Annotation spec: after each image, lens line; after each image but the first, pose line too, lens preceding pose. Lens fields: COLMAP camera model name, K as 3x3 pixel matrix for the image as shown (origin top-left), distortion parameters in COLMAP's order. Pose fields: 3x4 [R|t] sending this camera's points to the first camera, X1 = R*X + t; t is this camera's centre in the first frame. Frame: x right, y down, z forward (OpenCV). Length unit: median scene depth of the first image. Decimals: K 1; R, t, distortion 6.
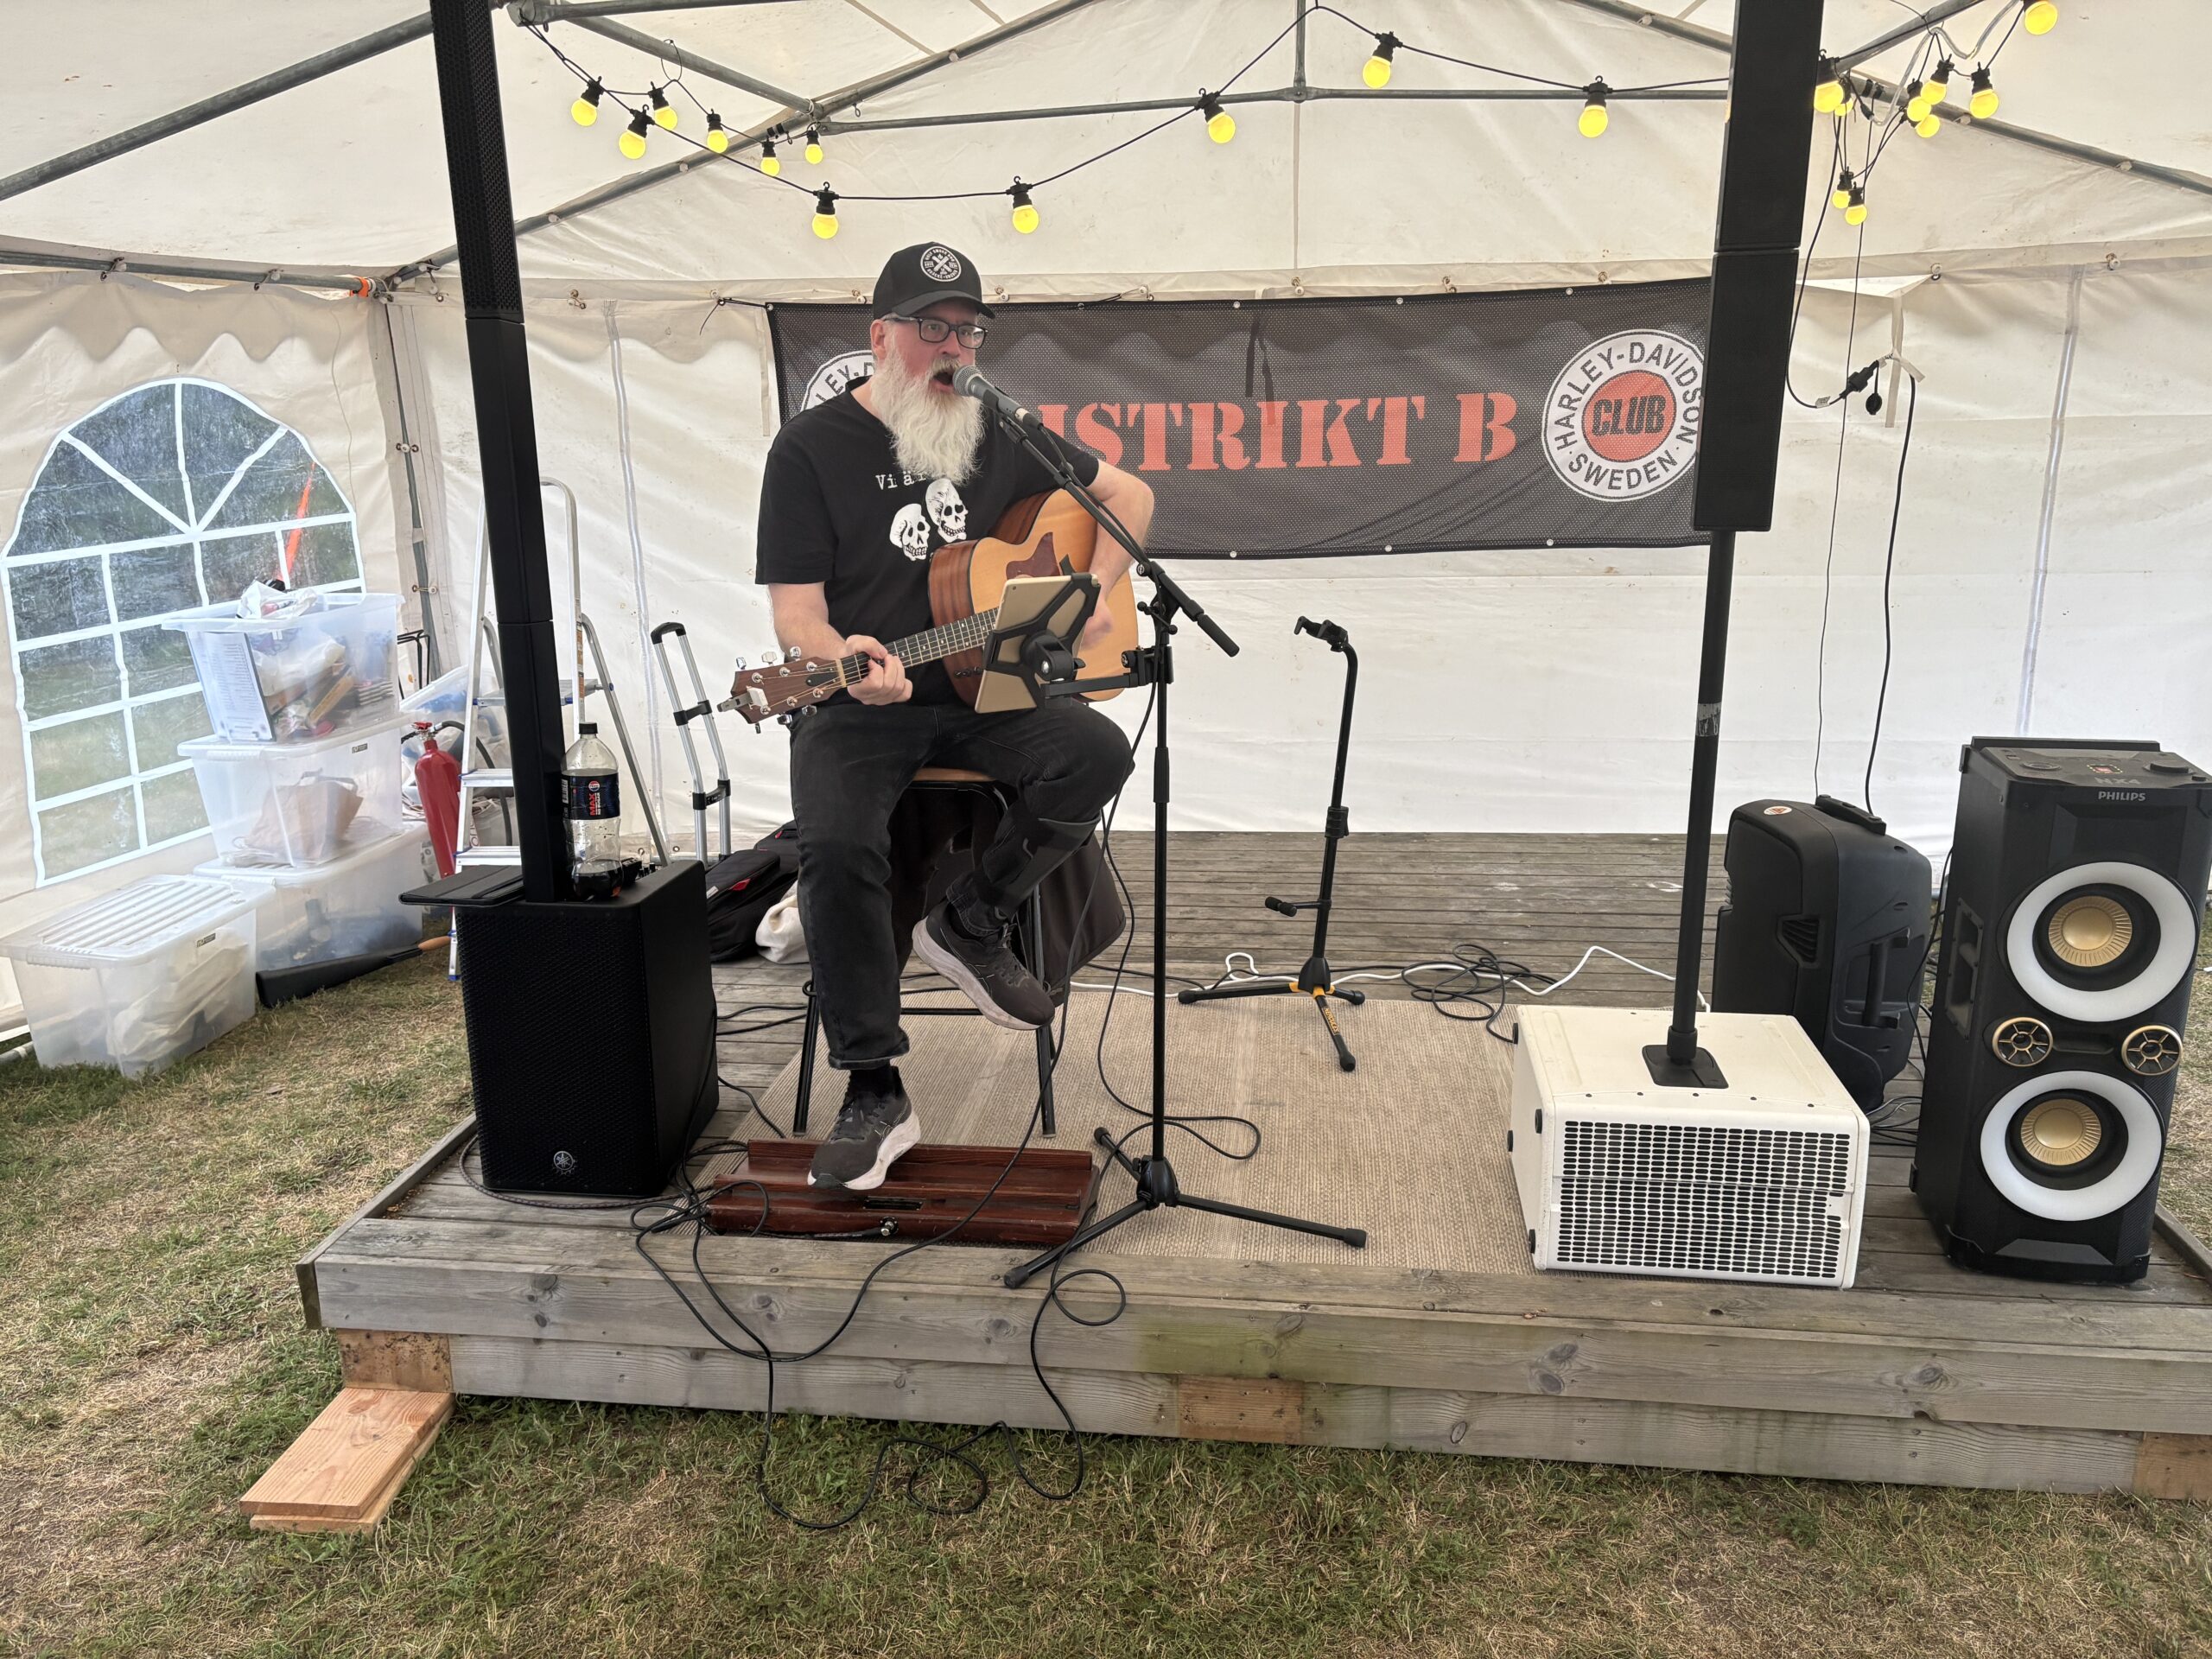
lens RADIAL K [[1668.3, 0, 1104.4], [0, 1668.3, 846.0], [0, 0, 1]] dist [0.066049, -0.052321]
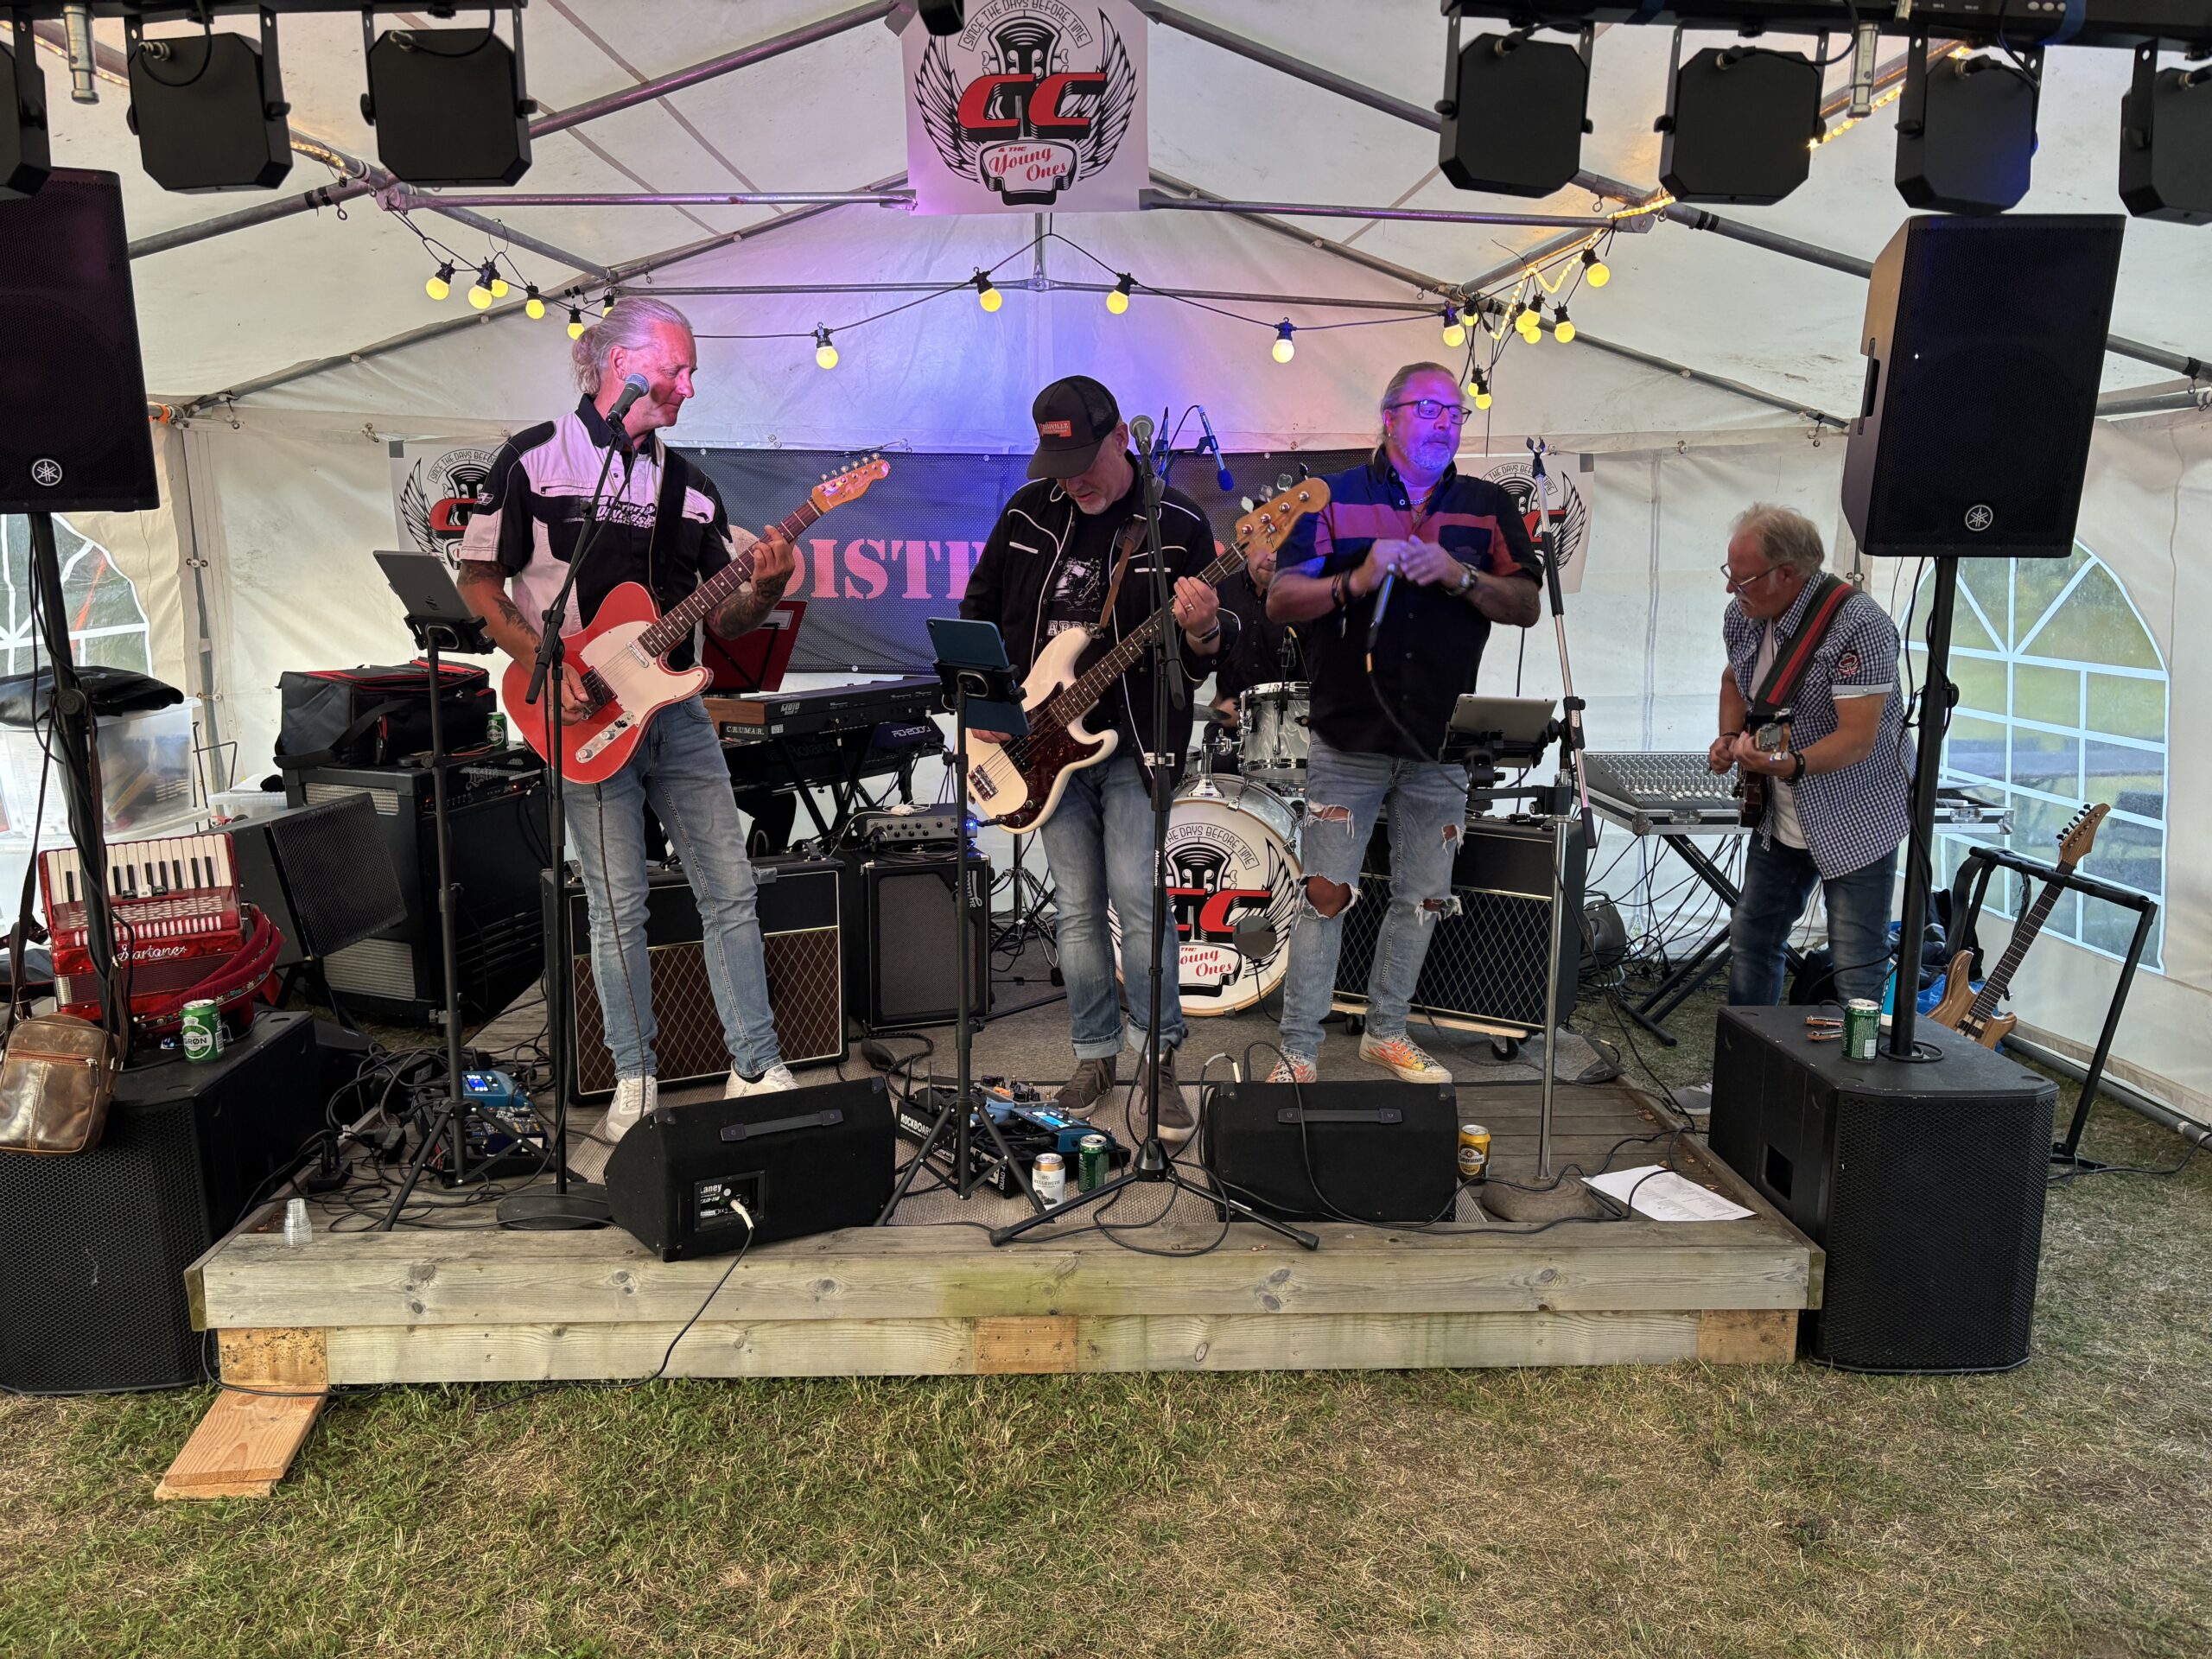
lens RADIAL K [[1668.3, 0, 1104.0], [0, 1668.3, 825.6], [0, 0, 1]] dist [0.066049, -0.052321]
pose [[0.986833, -0.005592, 0.161648, -0.055966], [0.020022, 0.995939, -0.087779, 0.063706], [-0.160501, 0.089860, 0.982937, -0.231471]]
